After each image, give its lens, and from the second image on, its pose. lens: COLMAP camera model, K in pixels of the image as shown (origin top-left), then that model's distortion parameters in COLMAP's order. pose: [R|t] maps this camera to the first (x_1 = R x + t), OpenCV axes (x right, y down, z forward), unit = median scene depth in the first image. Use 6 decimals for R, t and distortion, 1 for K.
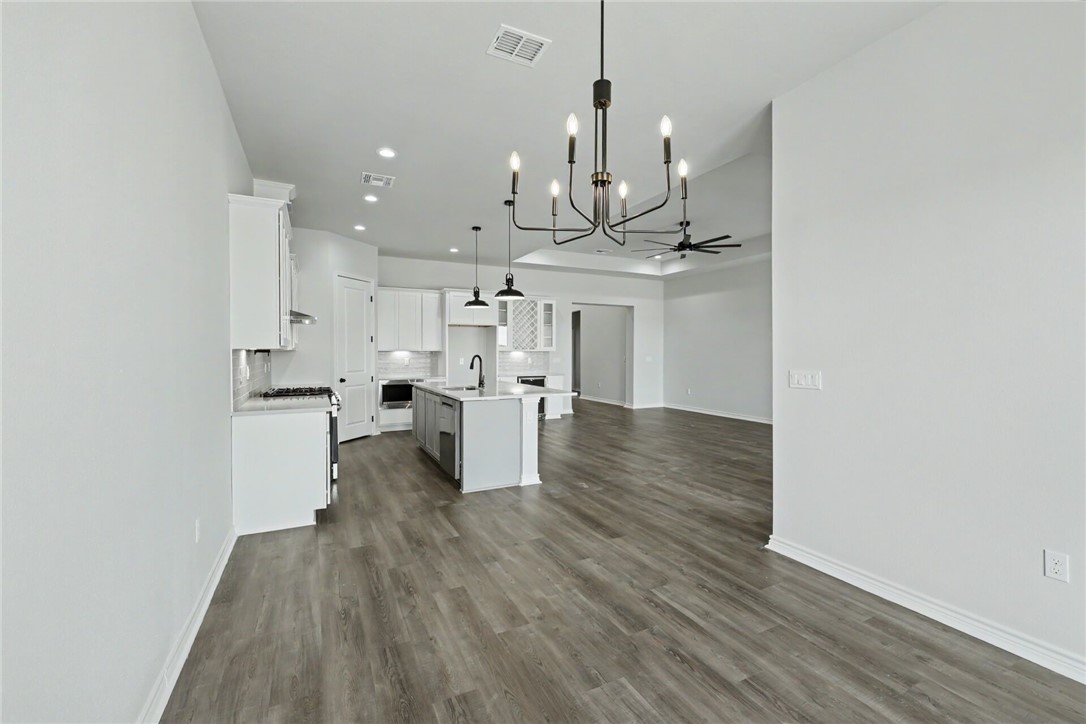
lens RADIAL K [[455.6, 0, 549.5], [0, 455.6, 353.9], [0, 0, 1]] dist [0.003501, -0.000226]
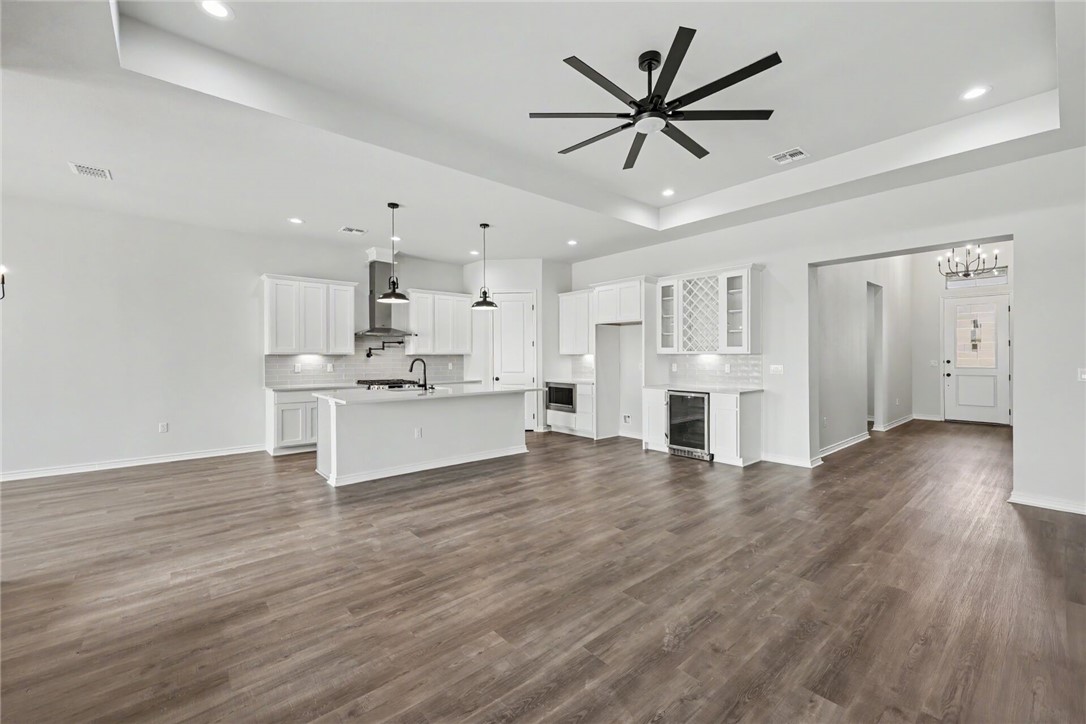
lens RADIAL K [[443.2, 0, 547.0], [0, 443.2, 355.8], [0, 0, 1]] dist [0.001142, 0.000153]
pose [[0.241672, -0.003236, -0.970353, 1.058416], [0.000373, 0.999995, -0.003242, -0.001488], [0.970358, 0.000422, 0.241672, 1.240213]]
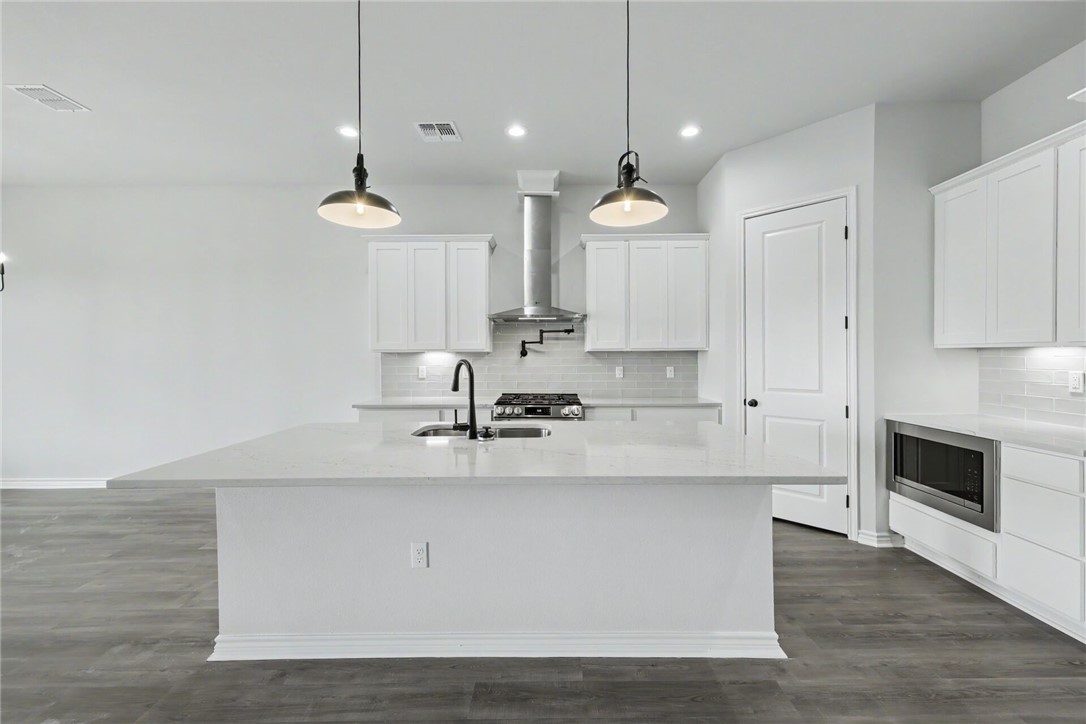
lens RADIAL K [[443.2, 0, 551.2], [0, 443.2, 359.4], [0, 0, 1]] dist [0.001142, 0.000153]
pose [[-0.454246, 0.009242, -0.890828, 0.210003], [0.002847, 0.999956, 0.008923, -0.003416], [0.890872, 0.001517, -0.454253, 1.505465]]
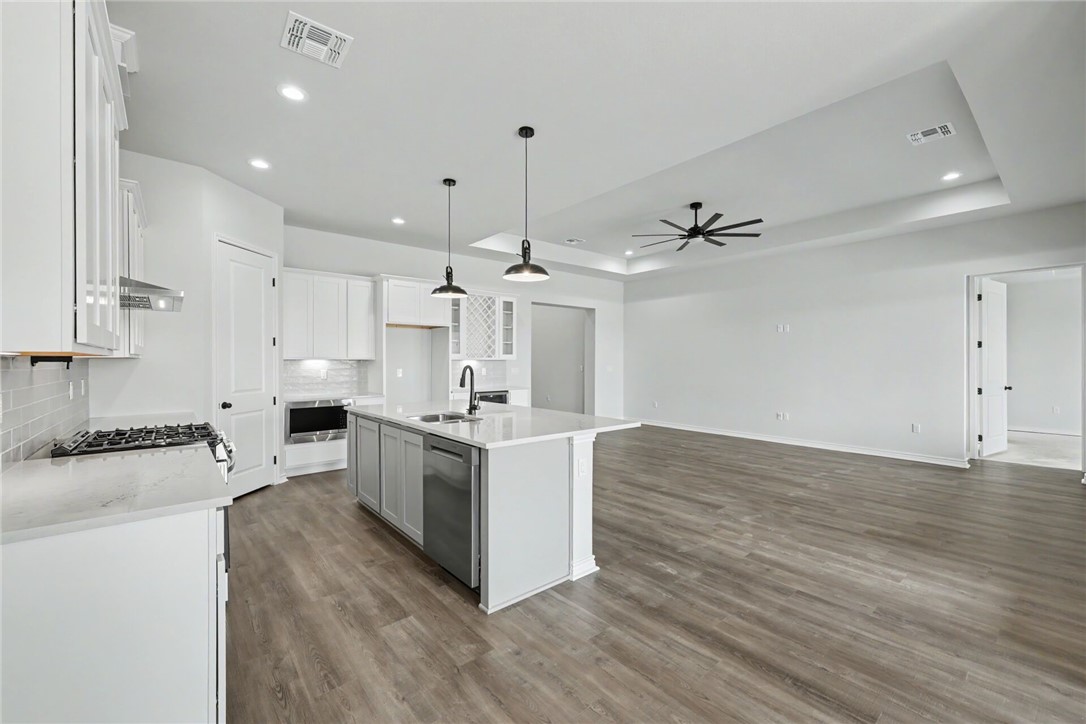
lens RADIAL K [[443.2, 0, 549.4], [0, 443.2, 359.6], [0, 0, 1]] dist [0.001142, 0.000153]
pose [[0.973898, -0.000164, 0.226988, -0.226265], [0.001722, 0.999976, -0.006666, -0.001402], [-0.226981, 0.006883, 0.973875, 0.426973]]
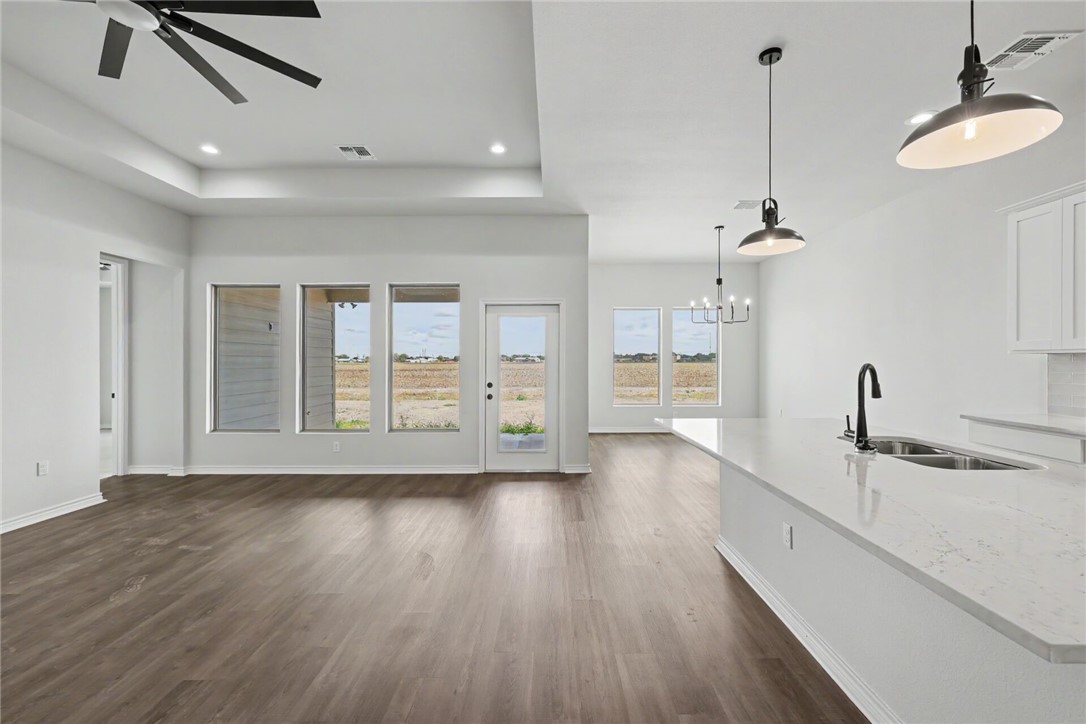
lens RADIAL K [[443.2, 0, 548.7], [0, 443.2, 356.4], [0, 0, 1]] dist [0.001142, 0.000153]
pose [[-0.893081, 0.004711, 0.449871, -0.090515], [0.004028, 0.999989, -0.002475, -0.007392], [-0.449877, -0.000398, -0.893090, 1.746848]]
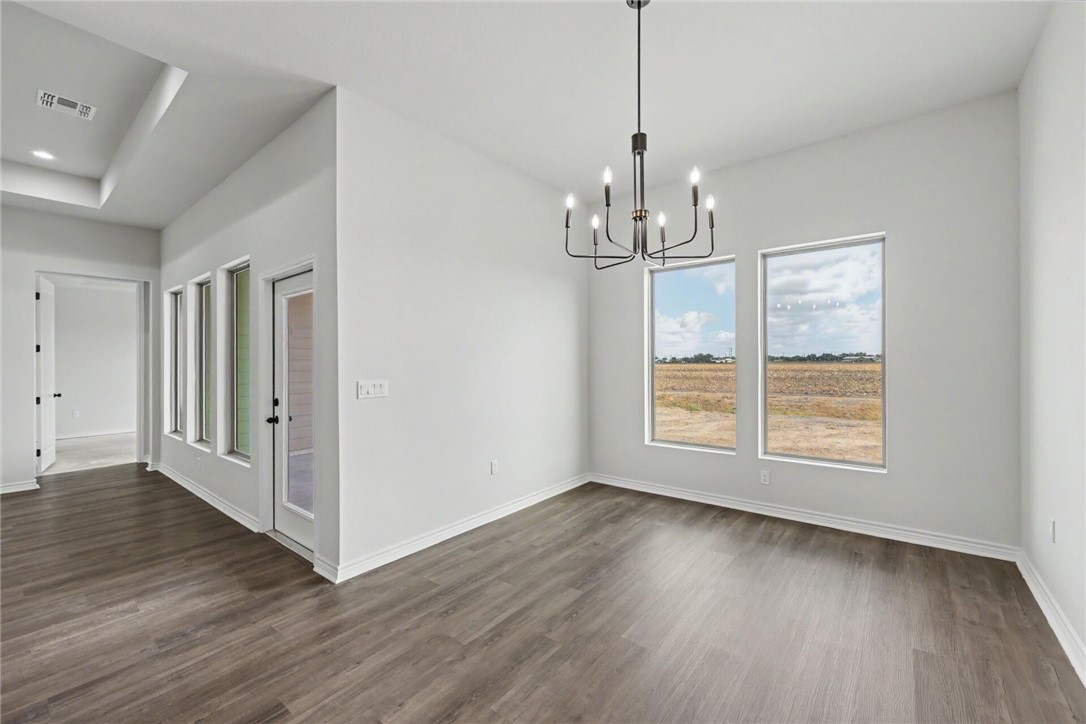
lens RADIAL K [[443.2, 0, 553.3], [0, 443.2, 359.8], [0, 0, 1]] dist [0.001142, 0.000153]
pose [[-0.414723, 0.008125, 0.909911, -0.329328], [0.014435, 0.999893, -0.002349, -0.000329], [-0.909833, 0.012161, -0.414796, 0.661823]]
